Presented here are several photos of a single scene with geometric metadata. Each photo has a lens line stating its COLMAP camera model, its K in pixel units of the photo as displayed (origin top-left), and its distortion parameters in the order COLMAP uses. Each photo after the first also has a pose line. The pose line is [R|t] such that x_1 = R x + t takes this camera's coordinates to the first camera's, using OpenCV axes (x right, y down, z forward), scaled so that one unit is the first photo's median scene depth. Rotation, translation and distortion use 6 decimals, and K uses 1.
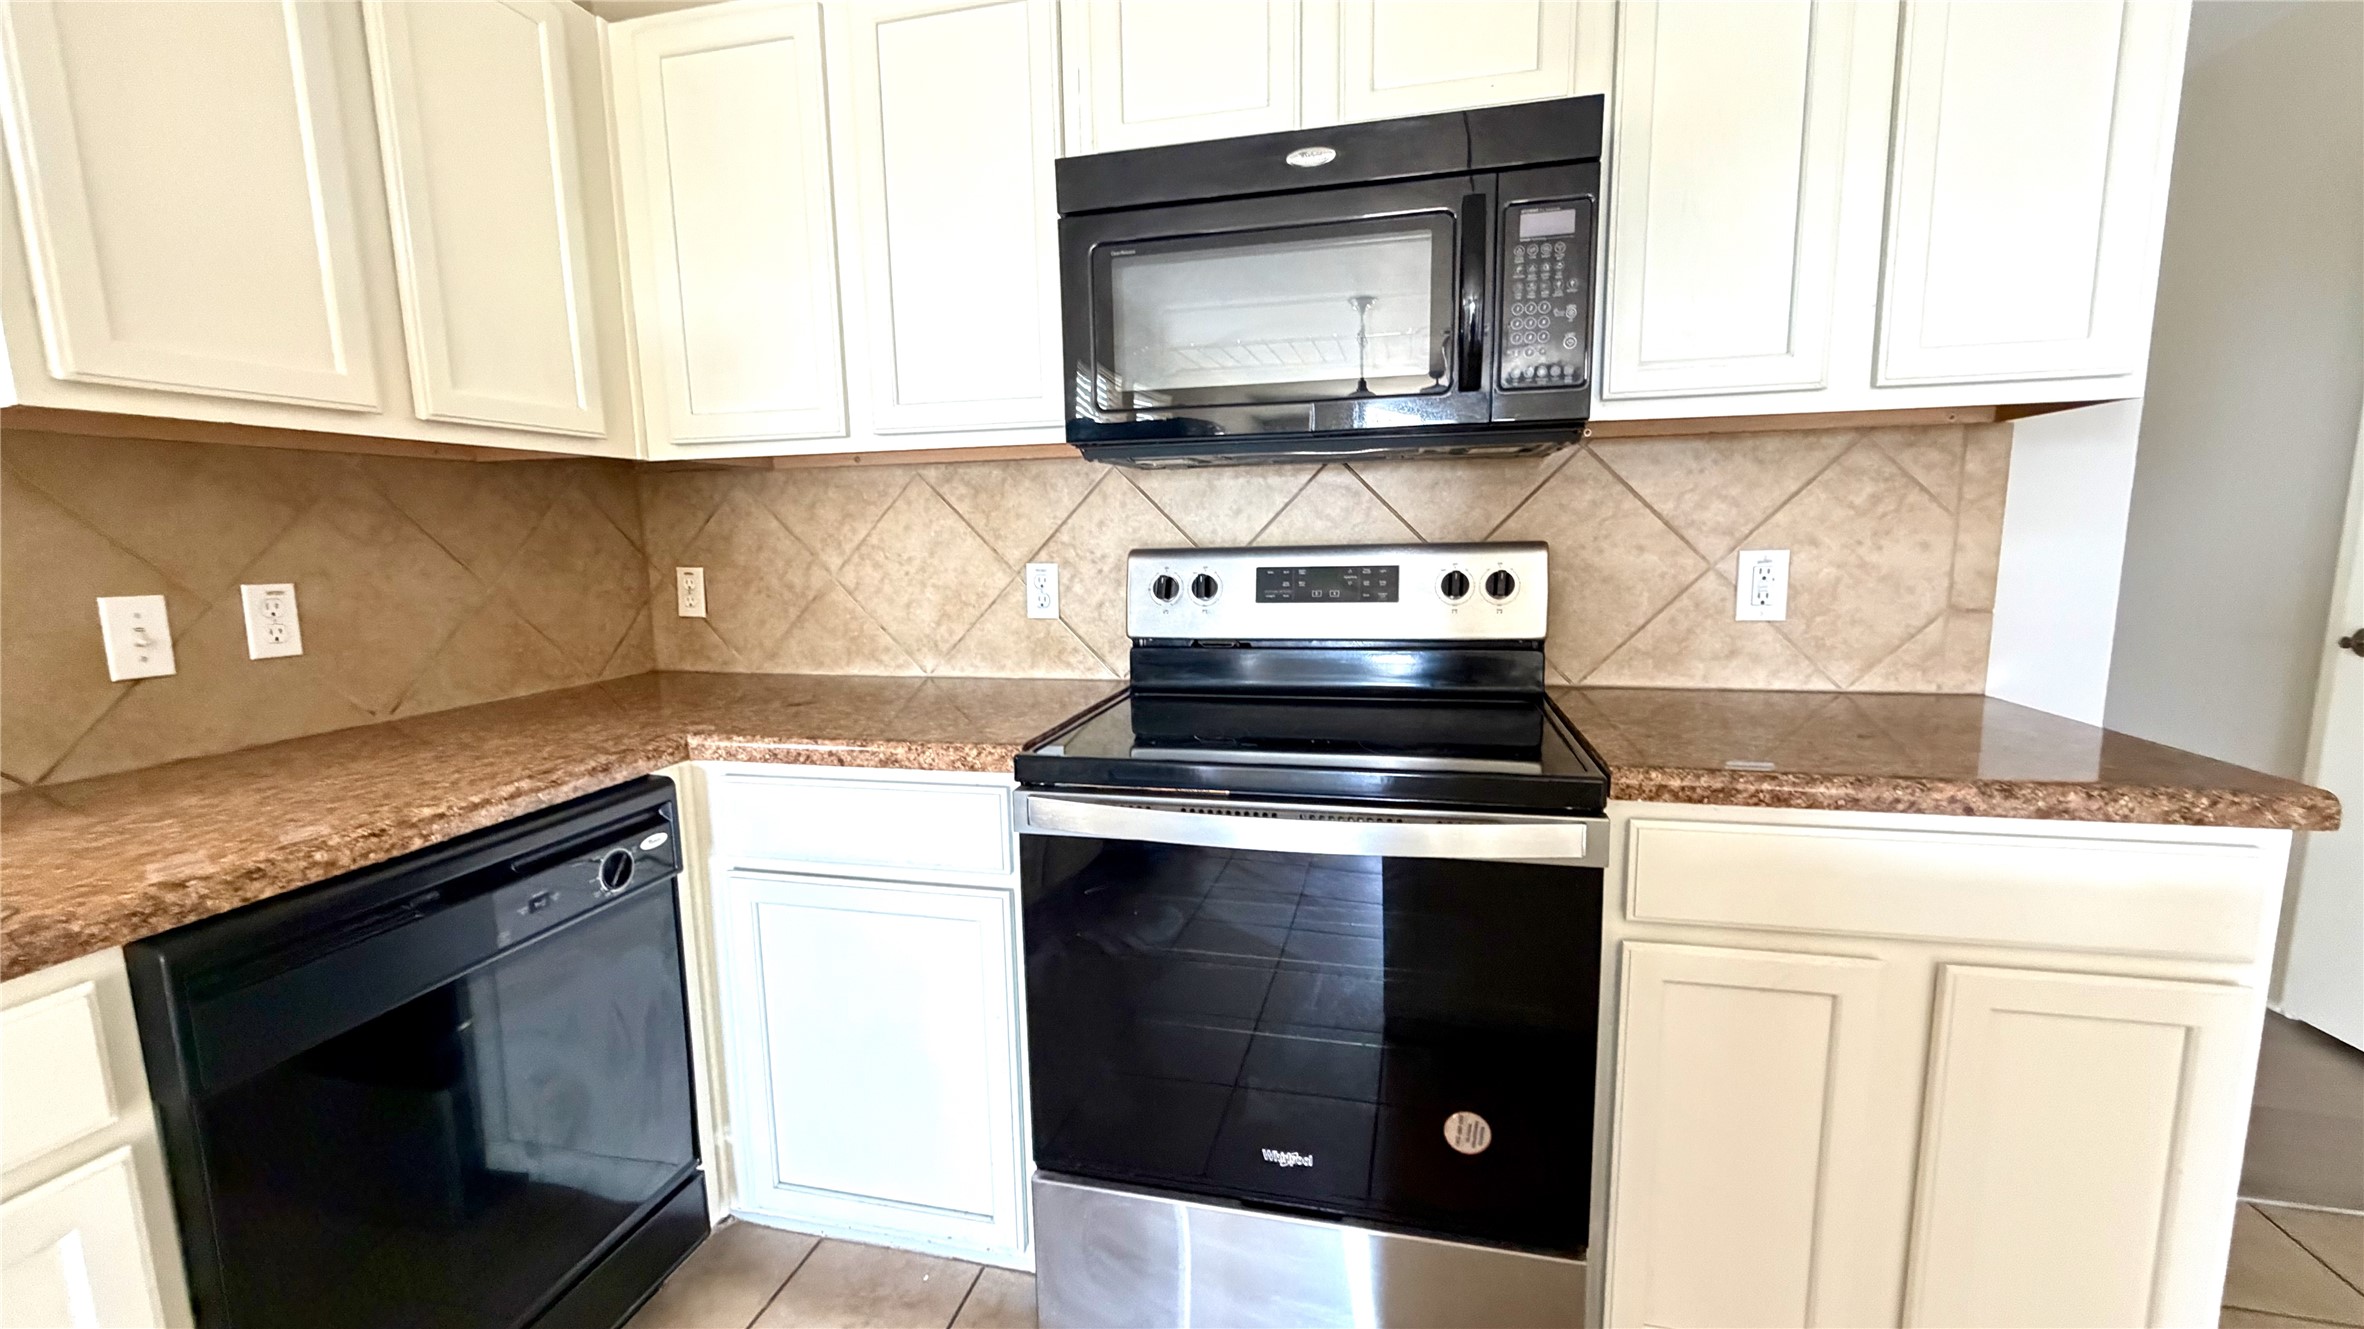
lens RADIAL K [[946.1, 0, 1174.0], [0, 946.1, 665.6], [0, 0, 1]] dist [0.002786, -0.000348]
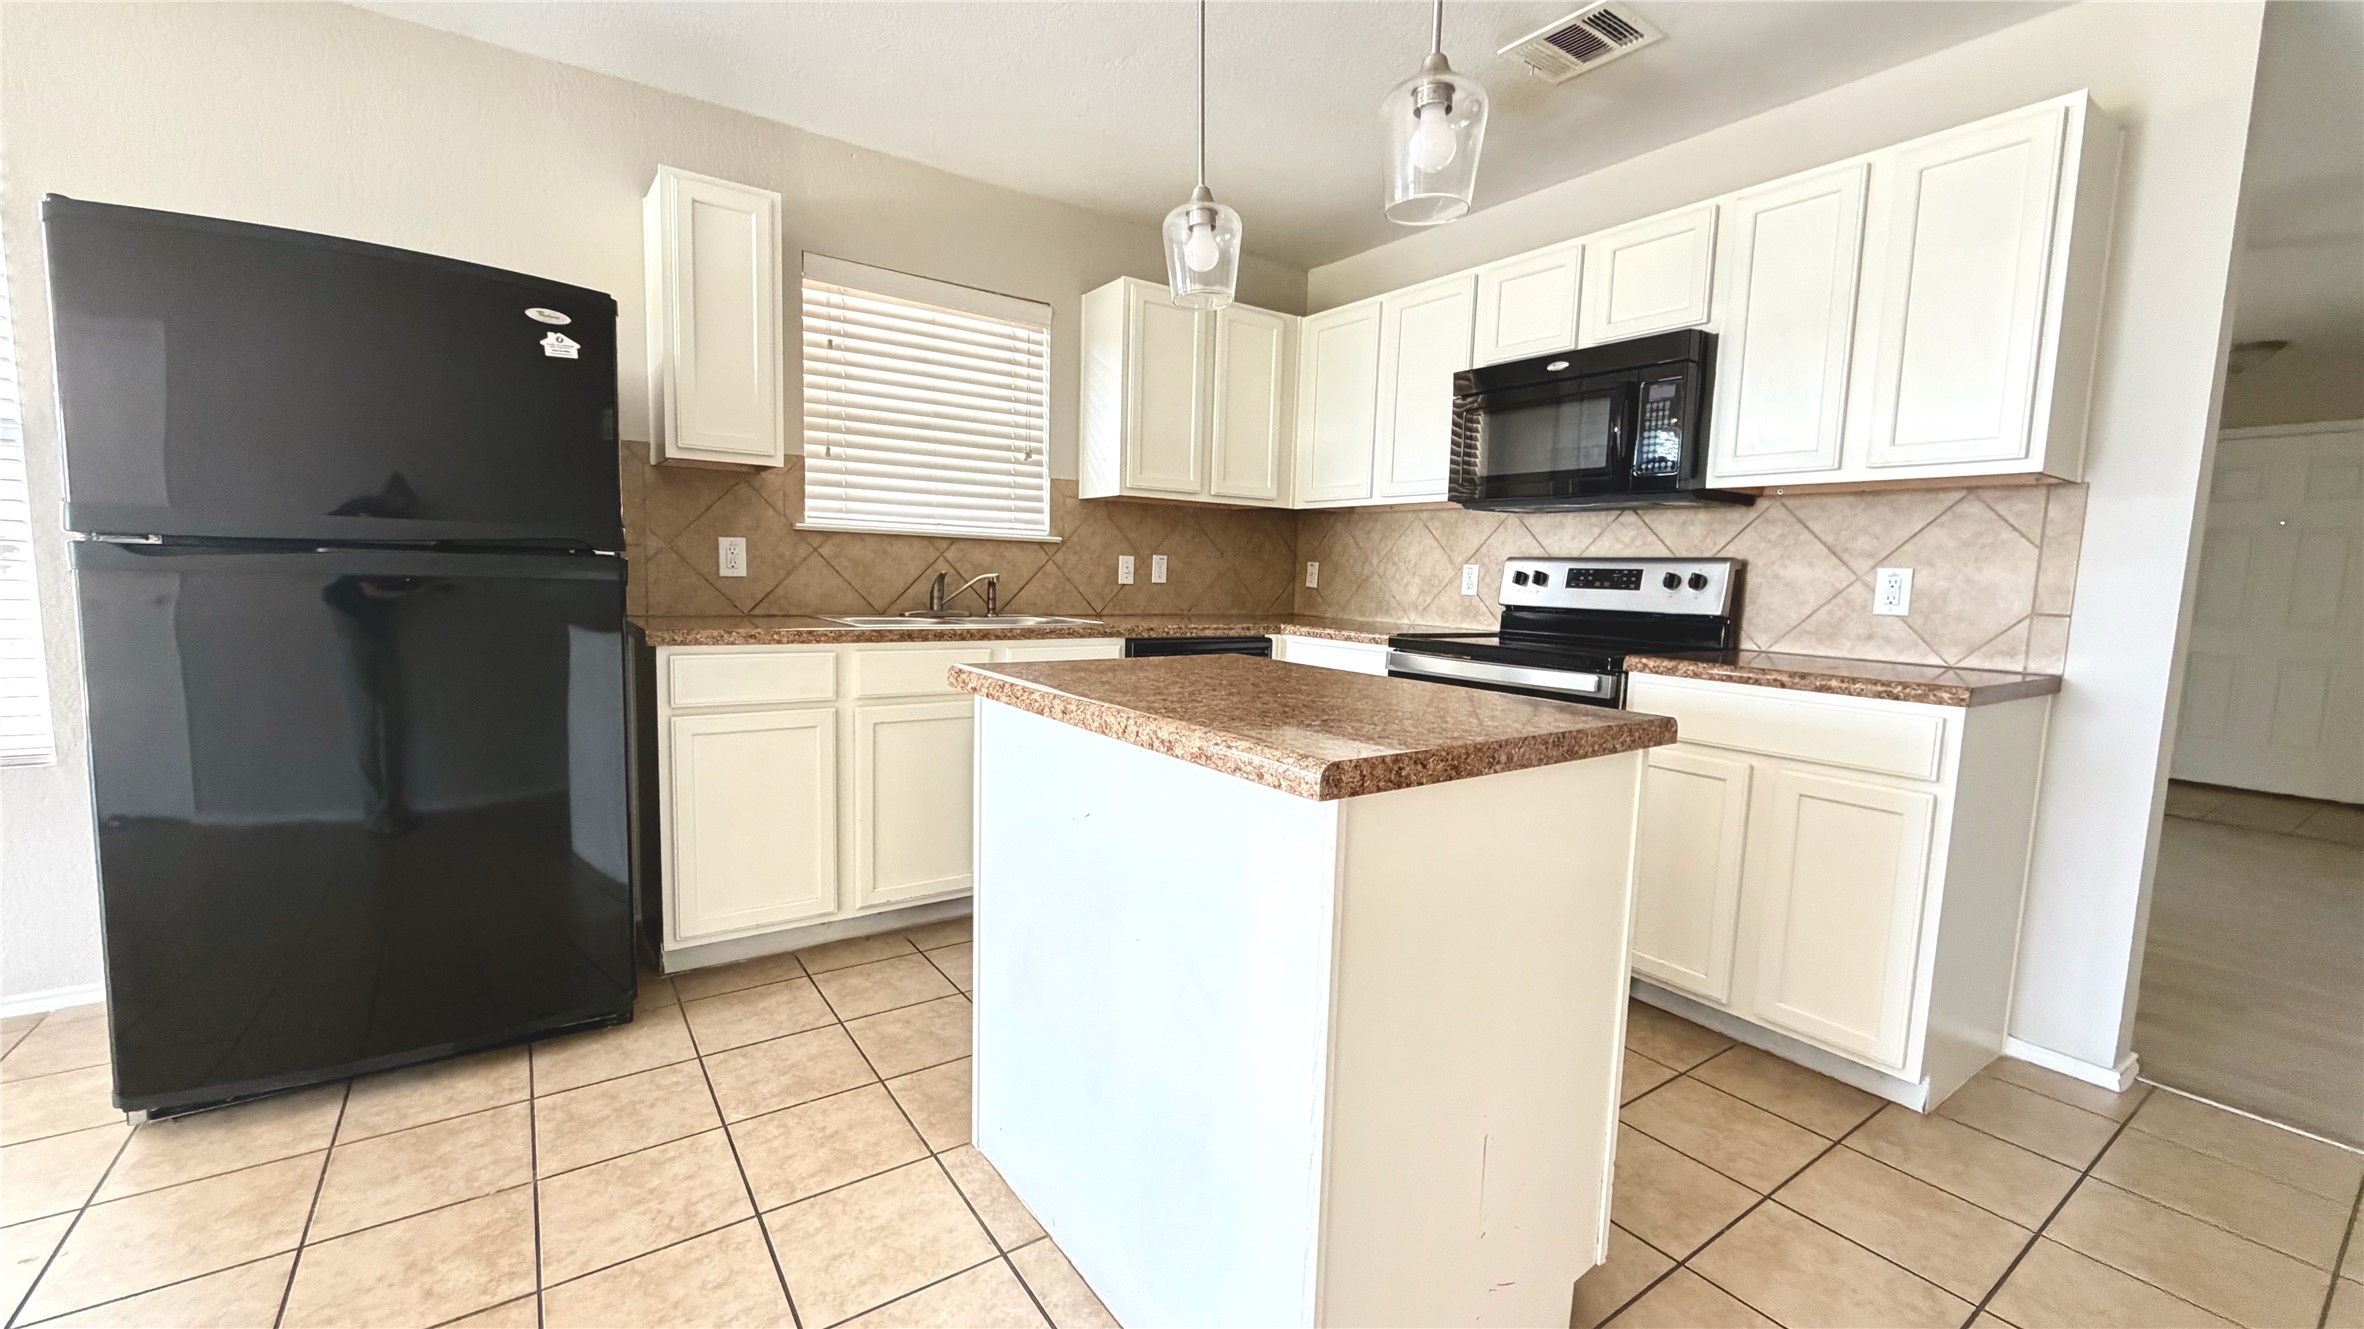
lens RADIAL K [[946.1, 0, 1169.9], [0, 946.1, 660.5], [0, 0, 1]] dist [0.002786, -0.000348]
pose [[0.745661, 0.104852, -0.658024, 0.759783], [-0.136093, 0.990689, 0.003643, 0.172577], [0.652279, 0.086836, 0.752989, -0.861410]]
